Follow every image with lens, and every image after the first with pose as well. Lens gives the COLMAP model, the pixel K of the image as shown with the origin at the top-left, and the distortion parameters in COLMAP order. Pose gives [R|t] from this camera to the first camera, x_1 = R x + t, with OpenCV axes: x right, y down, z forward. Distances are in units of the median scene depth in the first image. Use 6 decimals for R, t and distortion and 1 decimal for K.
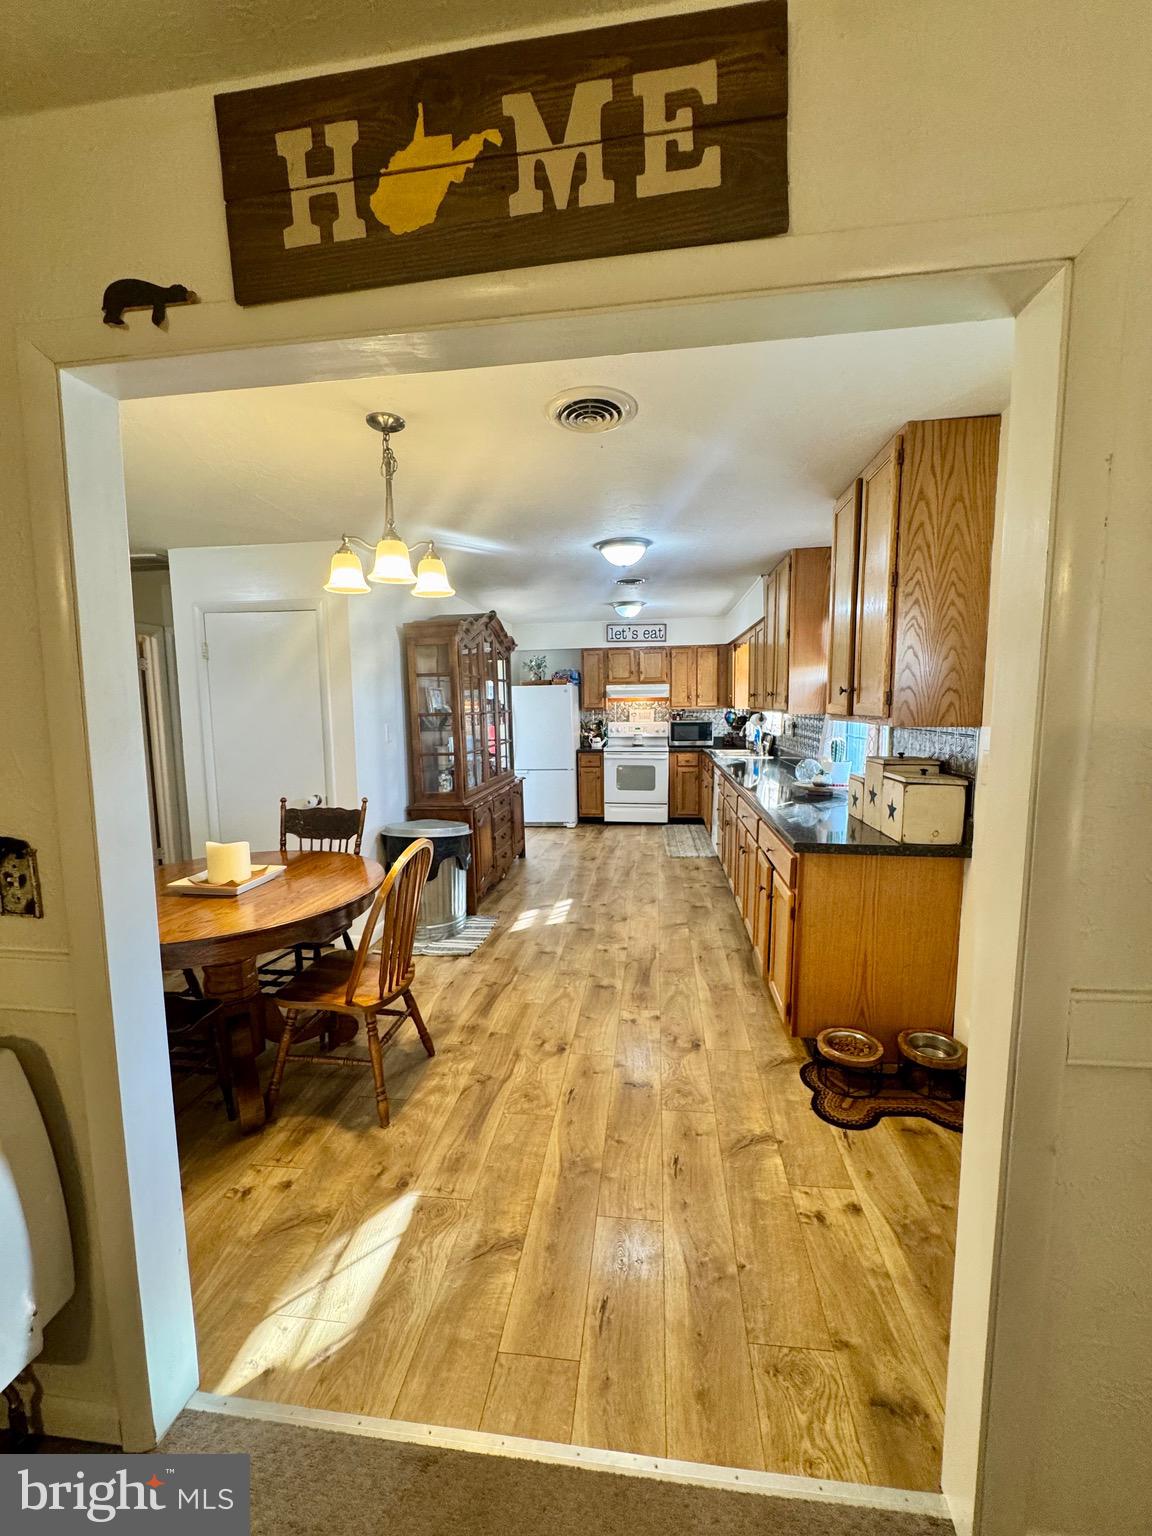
lens RADIAL K [[612.1, 0, 580.5], [0, 612.1, 767.9], [0, 0, 1]] dist [-0.004149, 0.000443]
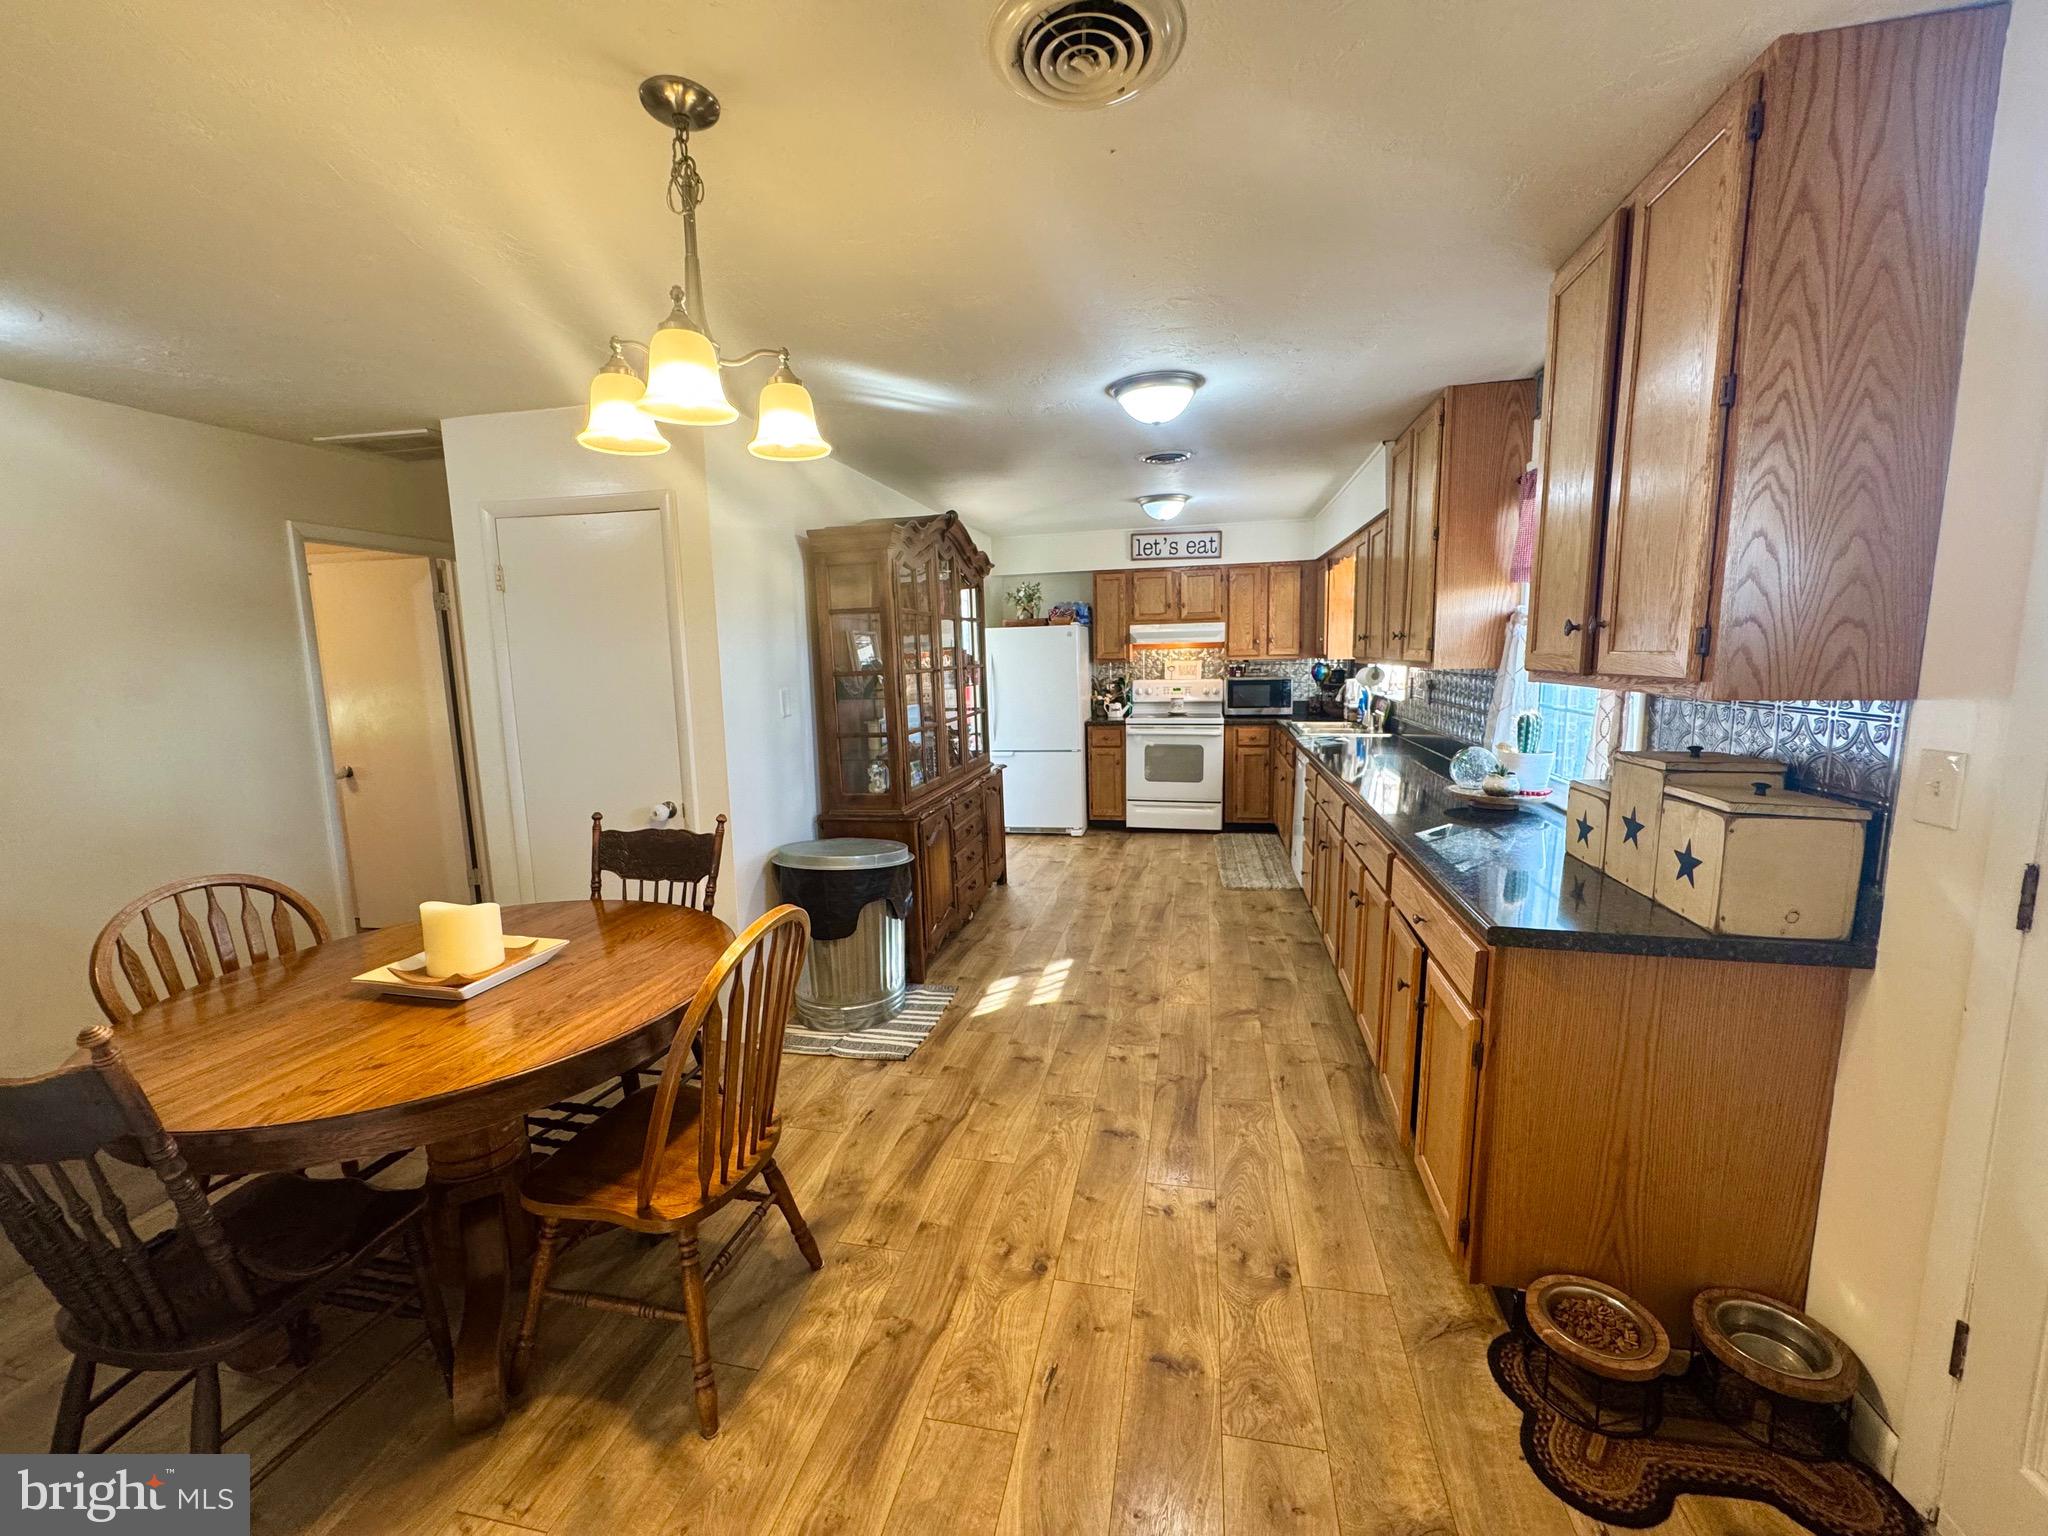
lens RADIAL K [[816.1, 0, 1025.4], [0, 816.1, 765.1], [0, 0, 1]] dist [-0.004149, 0.000443]
pose [[0.996063, 0.003414, -0.088578, 0.014743], [-0.000476, 0.999450, 0.033164, -0.022545], [0.088643, -0.032991, 0.995517, 0.187019]]
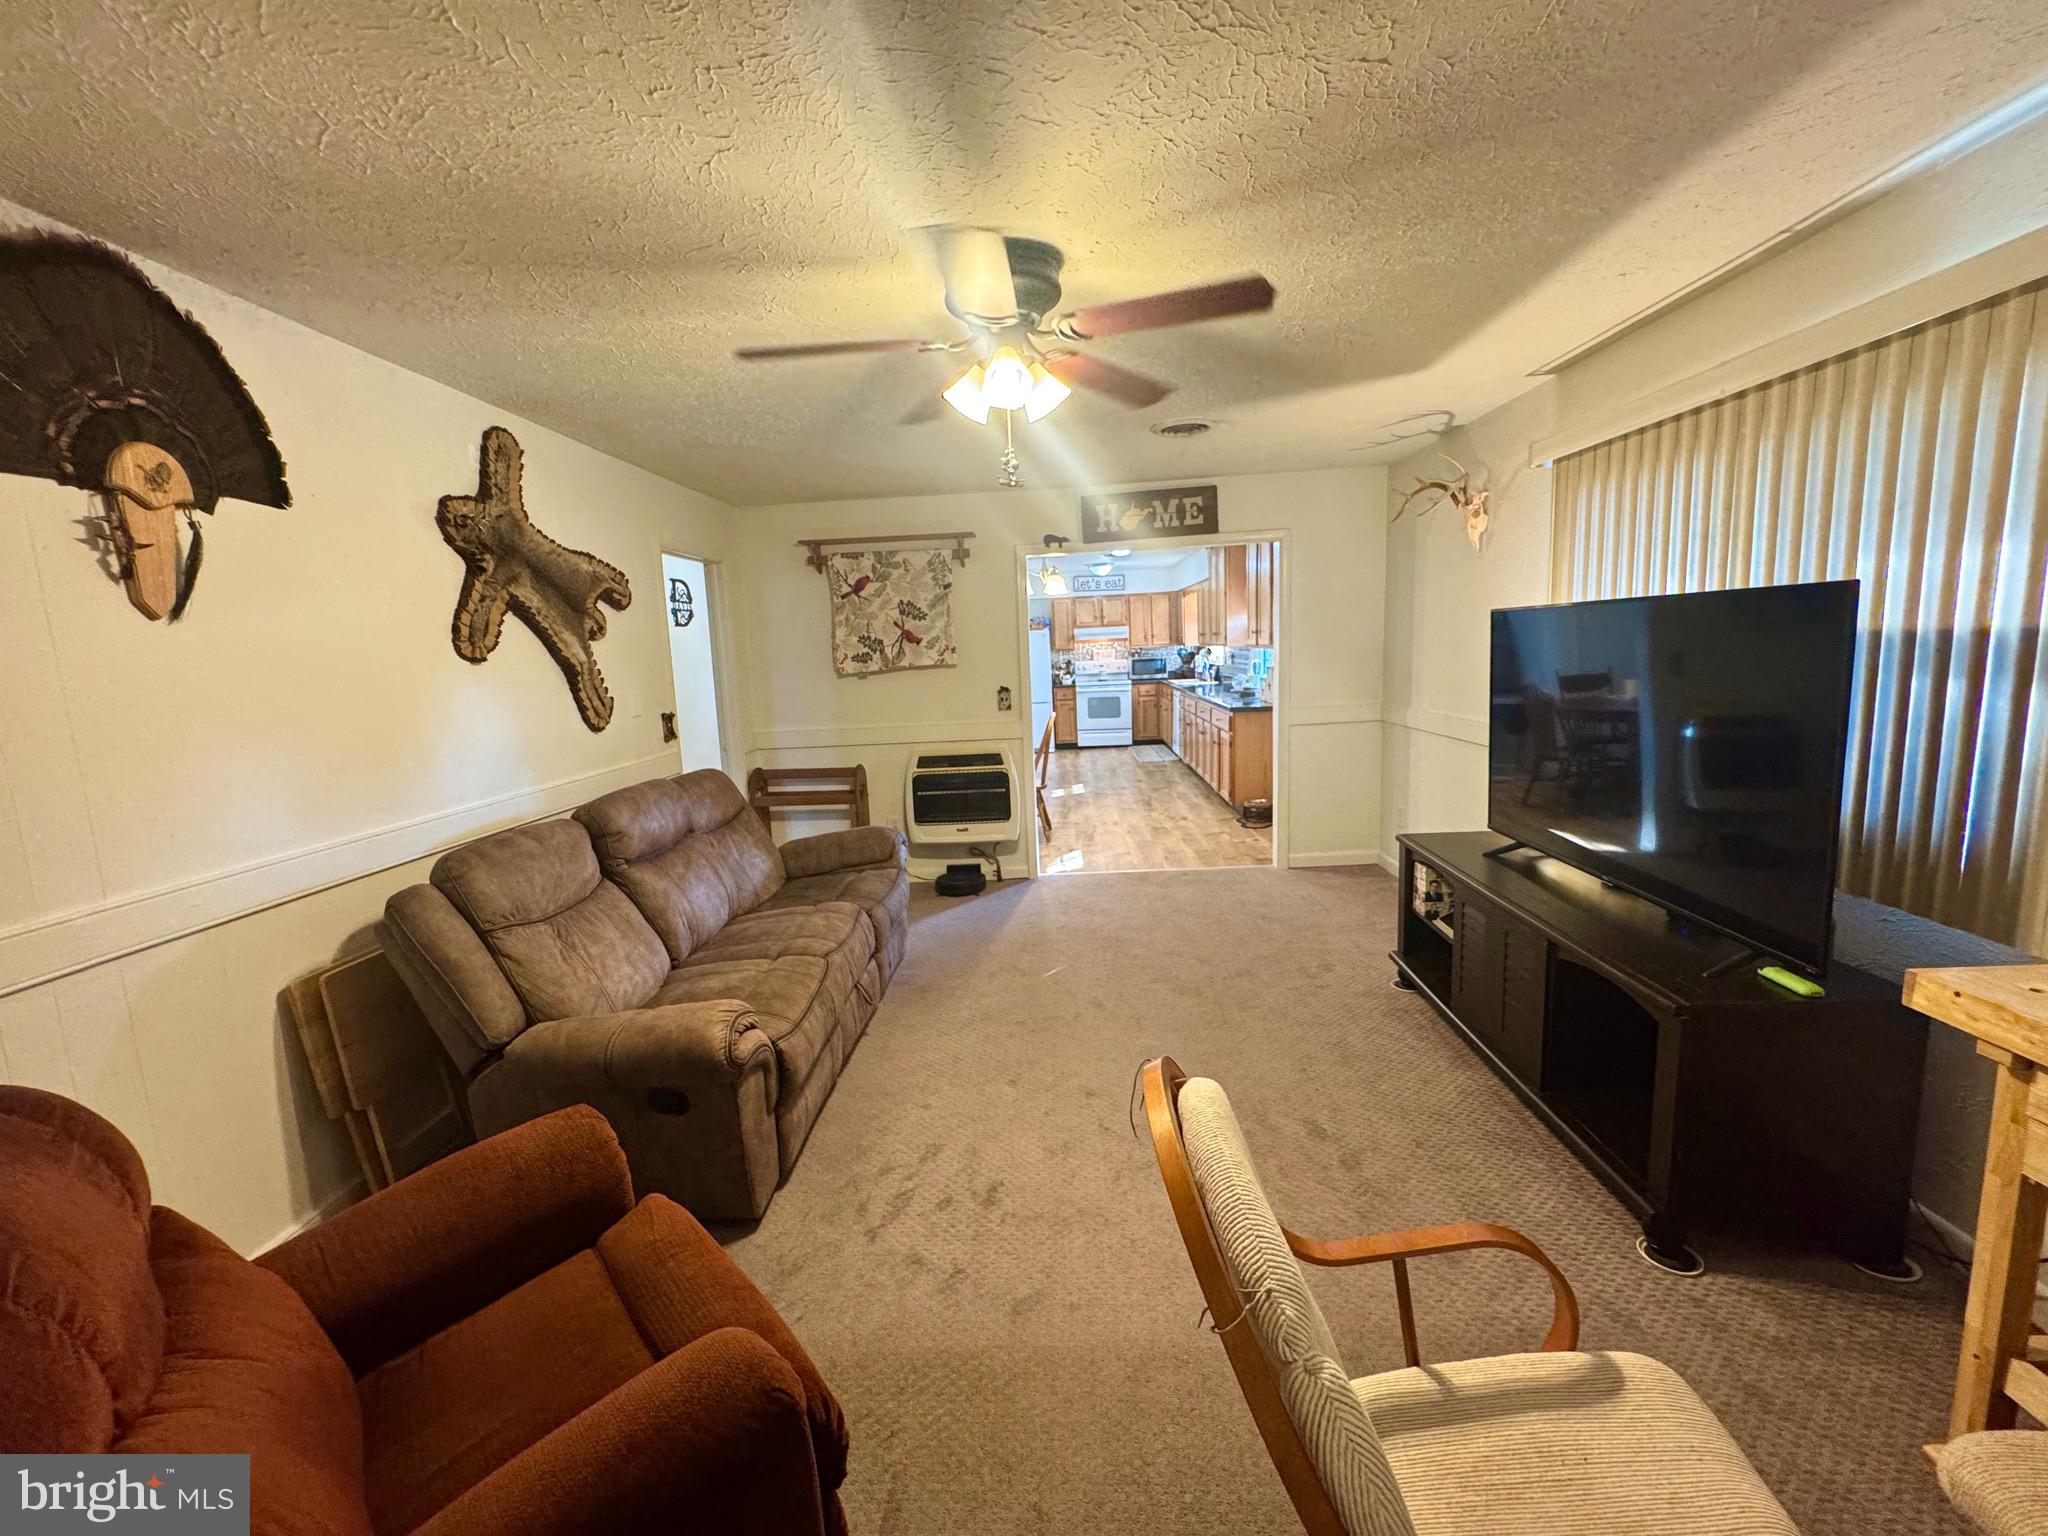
lens RADIAL K [[816.1, 0, 1022.5], [0, 816.1, 761.9], [0, 0, 1]] dist [-0.004149, 0.000443]
pose [[0.996710, -0.043397, 0.068452, -0.352572], [0.041033, 0.998524, 0.035576, 0.115825], [-0.069895, -0.032650, 0.997020, -1.100890]]
